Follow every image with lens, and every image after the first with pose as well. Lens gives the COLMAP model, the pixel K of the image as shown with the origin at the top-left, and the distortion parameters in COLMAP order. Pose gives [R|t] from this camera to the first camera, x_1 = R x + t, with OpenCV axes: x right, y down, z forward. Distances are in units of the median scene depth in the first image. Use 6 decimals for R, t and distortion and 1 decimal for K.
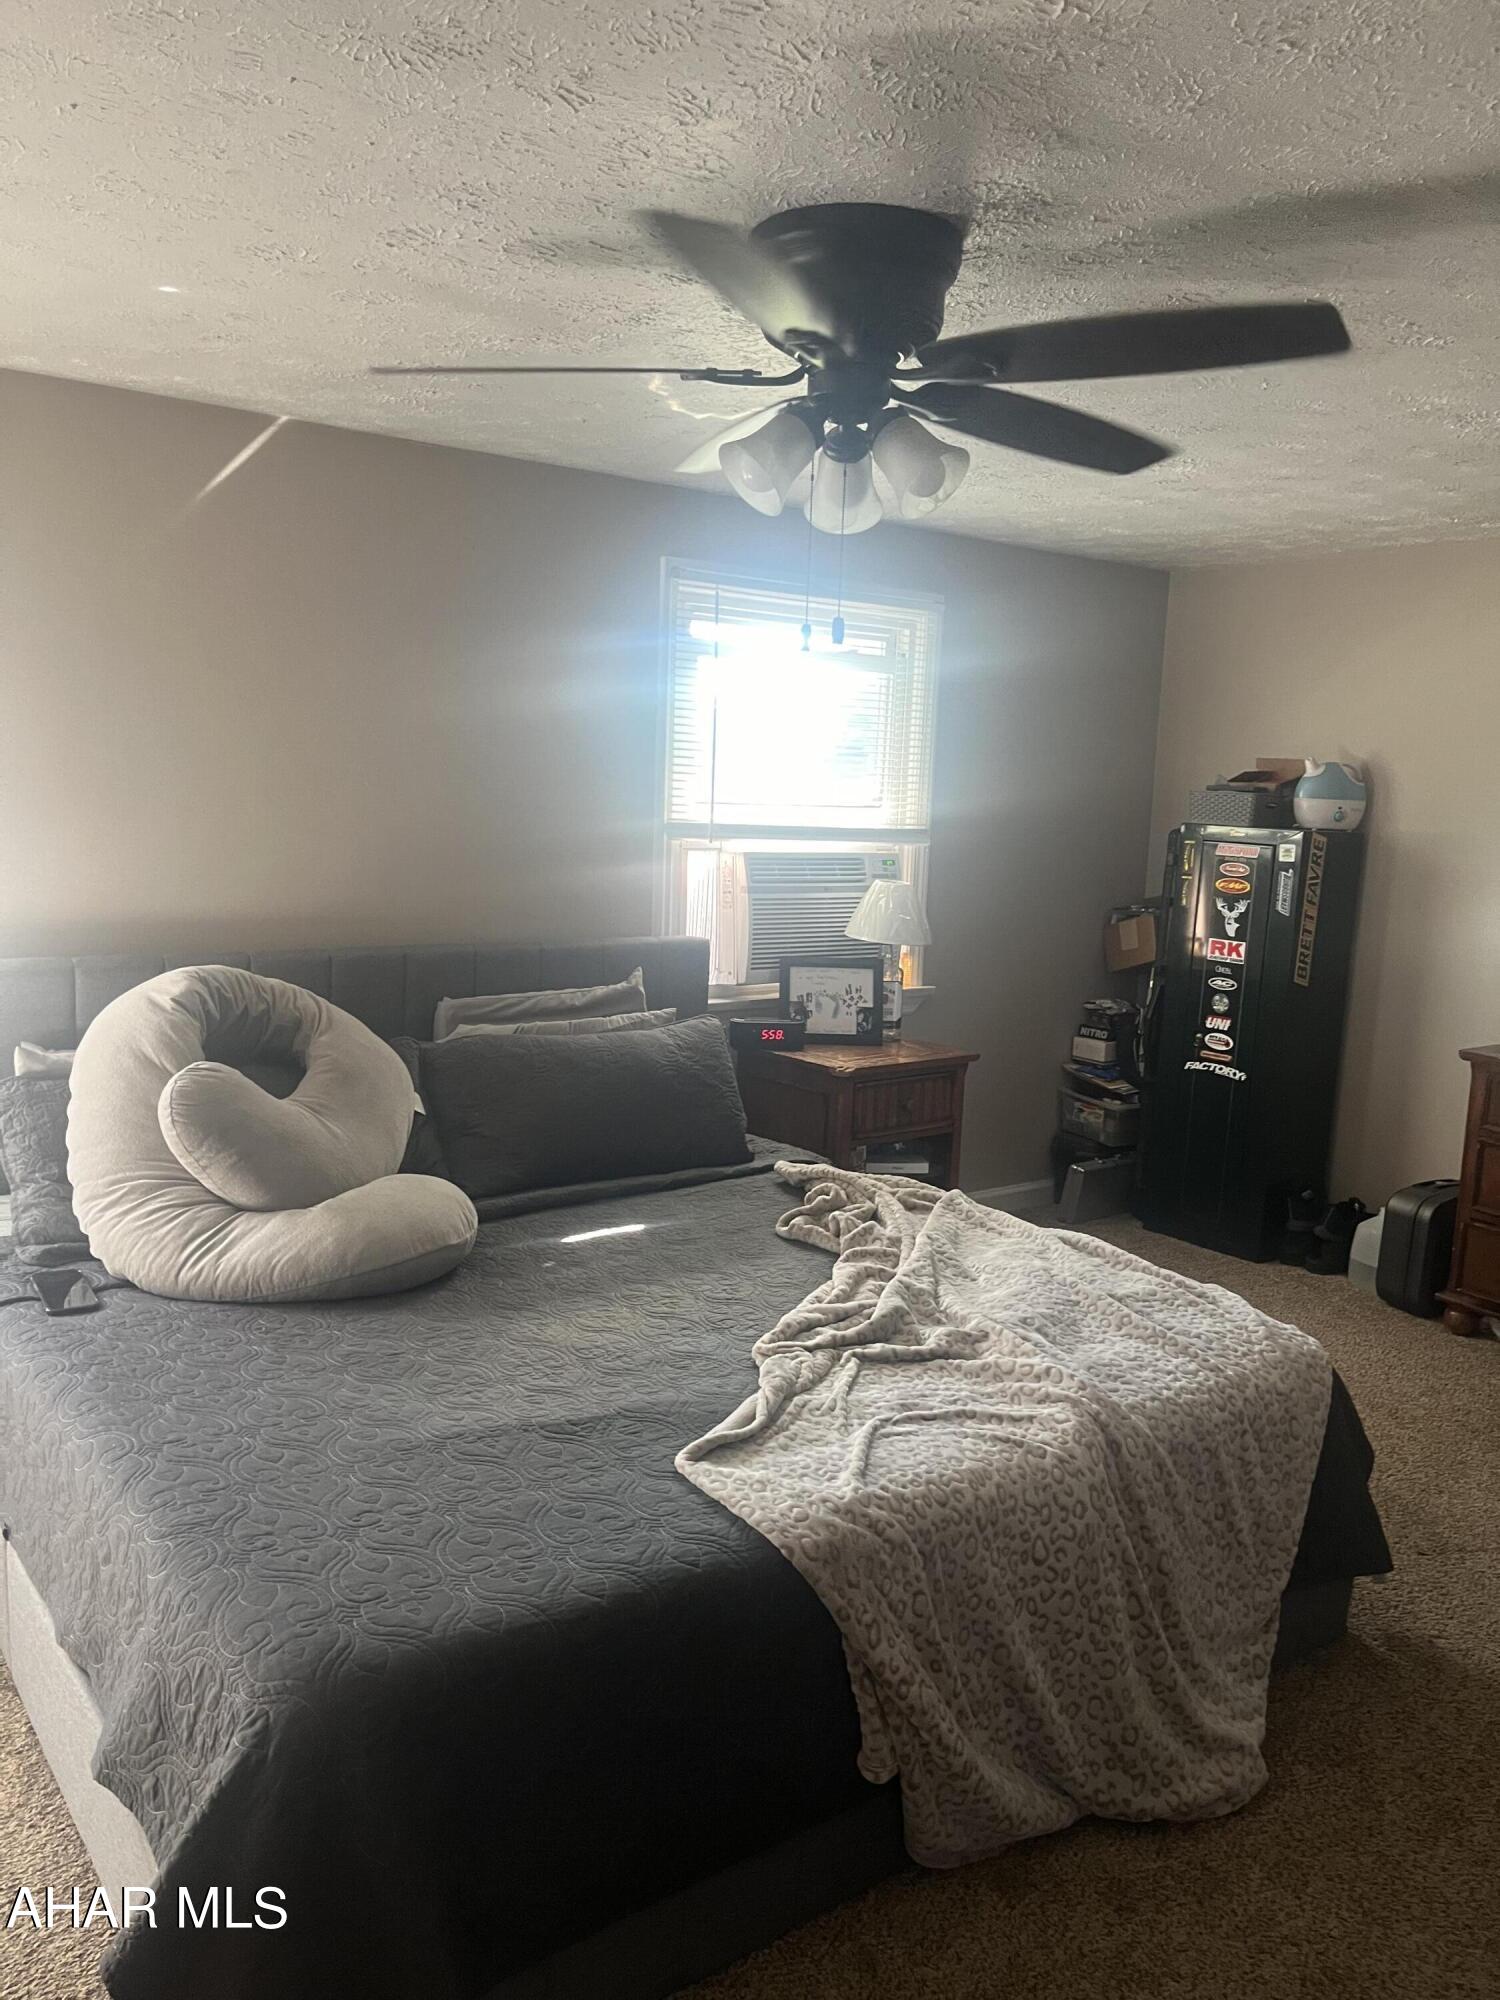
lens RADIAL K [[1520.2, 0, 739.3], [0, 1520.2, 1002.1], [0, 0, 1]] dist [0.053842, -0.074905]
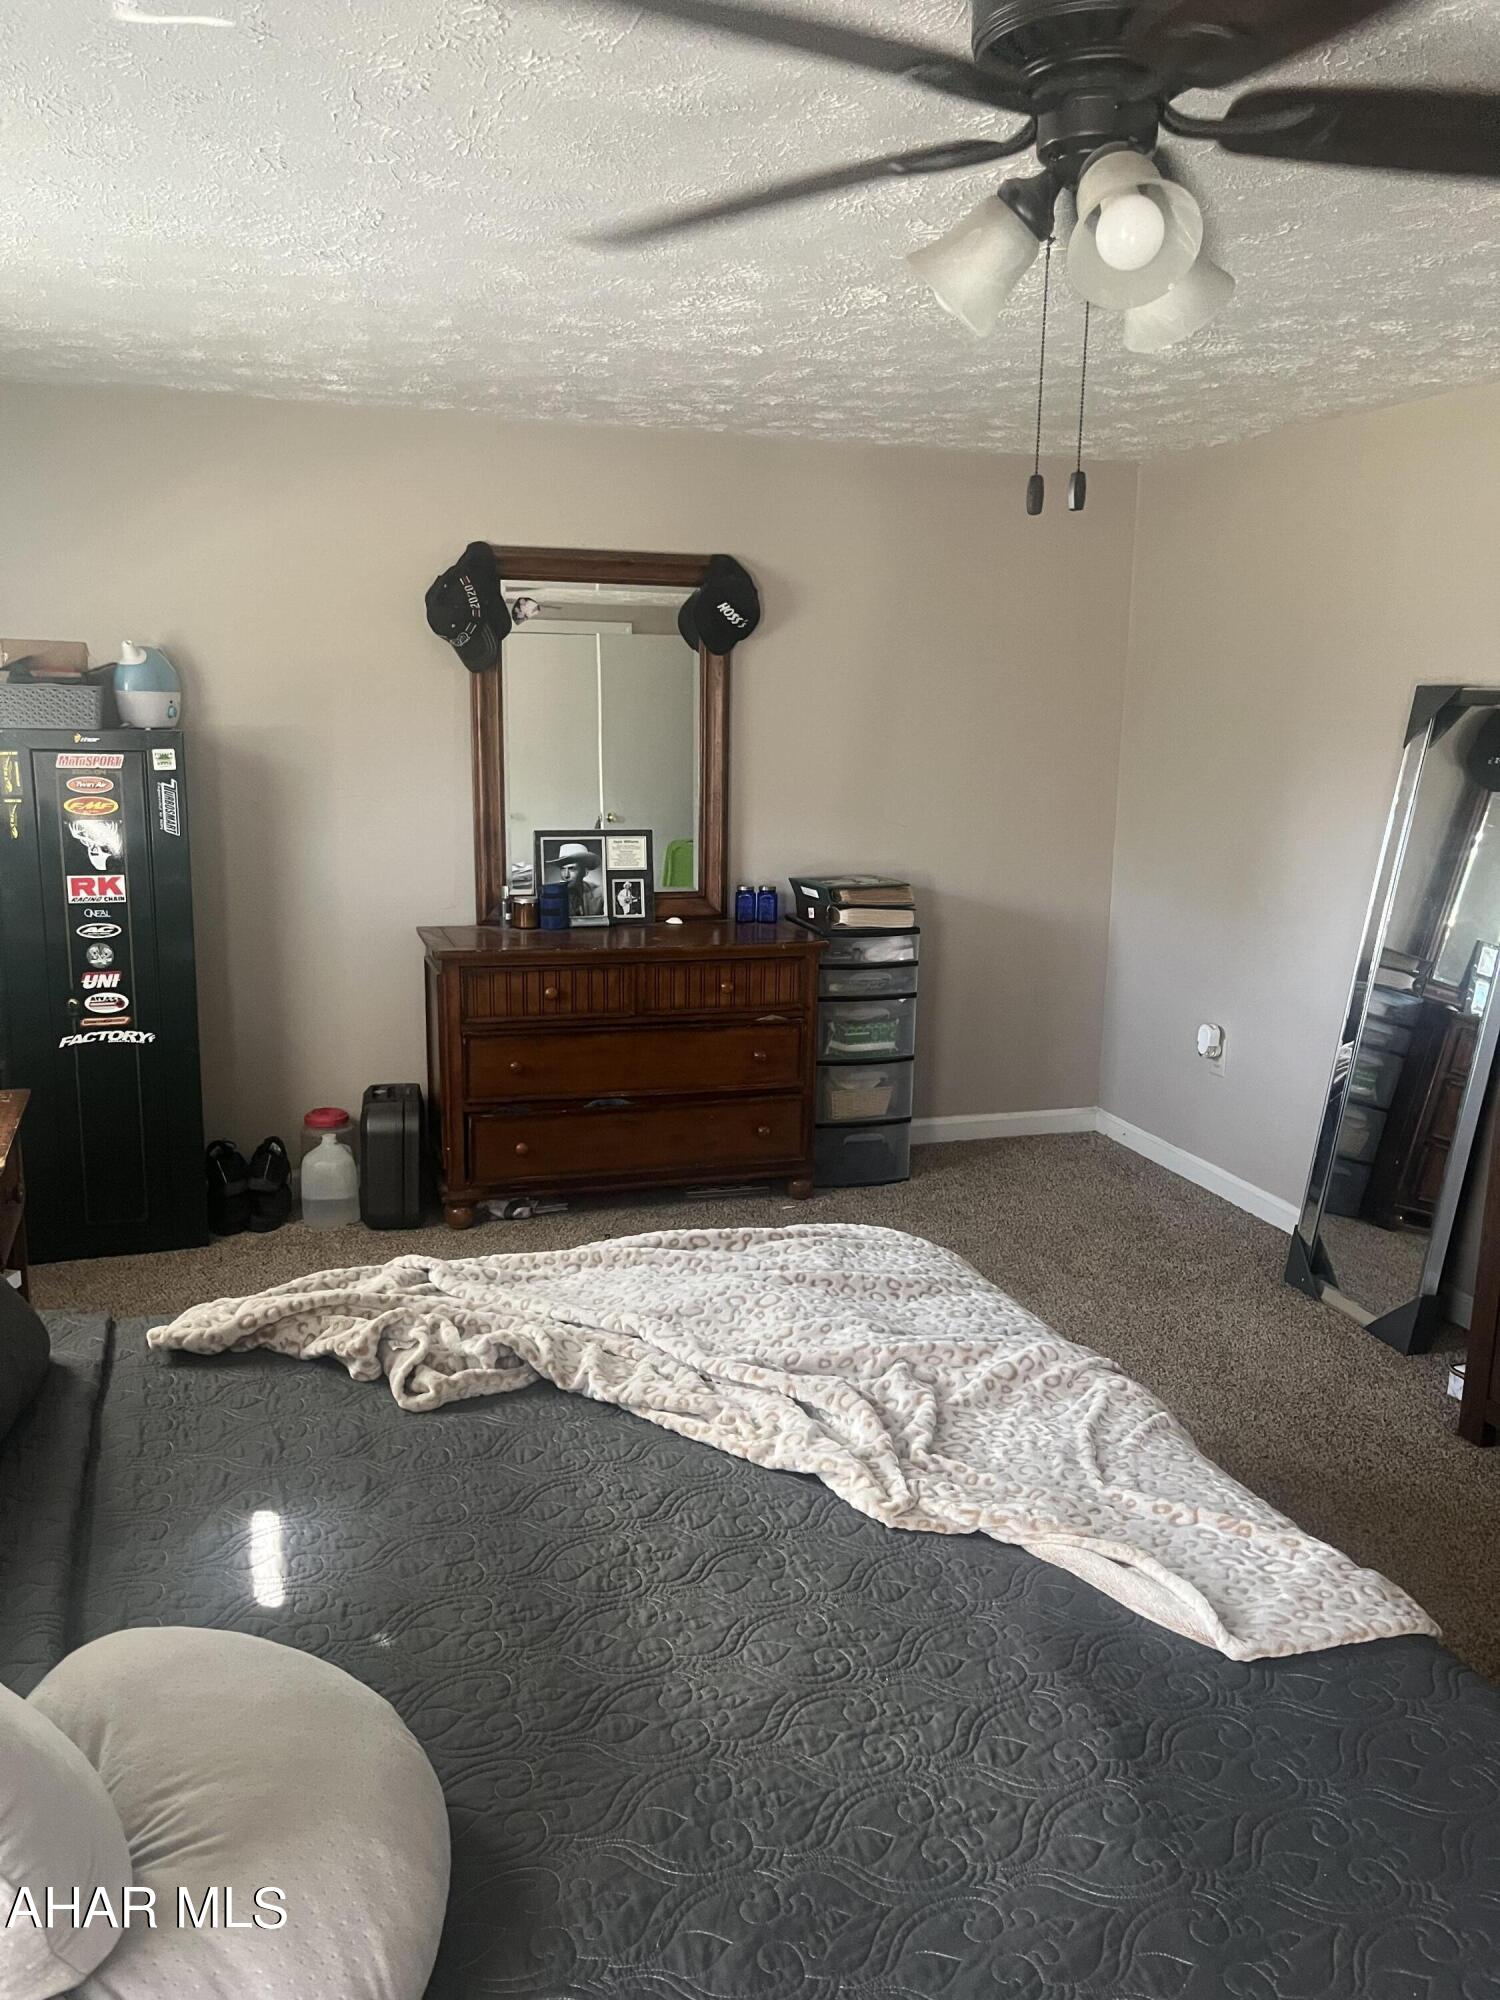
lens RADIAL K [[1520.2, 0, 745.3], [0, 1520.2, 1001.2], [0, 0, 1]] dist [0.053842, -0.074905]
pose [[0.324200, -0.215080, 0.921214, -0.316387], [0.140507, 0.973957, 0.177946, -0.071058], [-0.935496, 0.071747, 0.345977, 0.418346]]
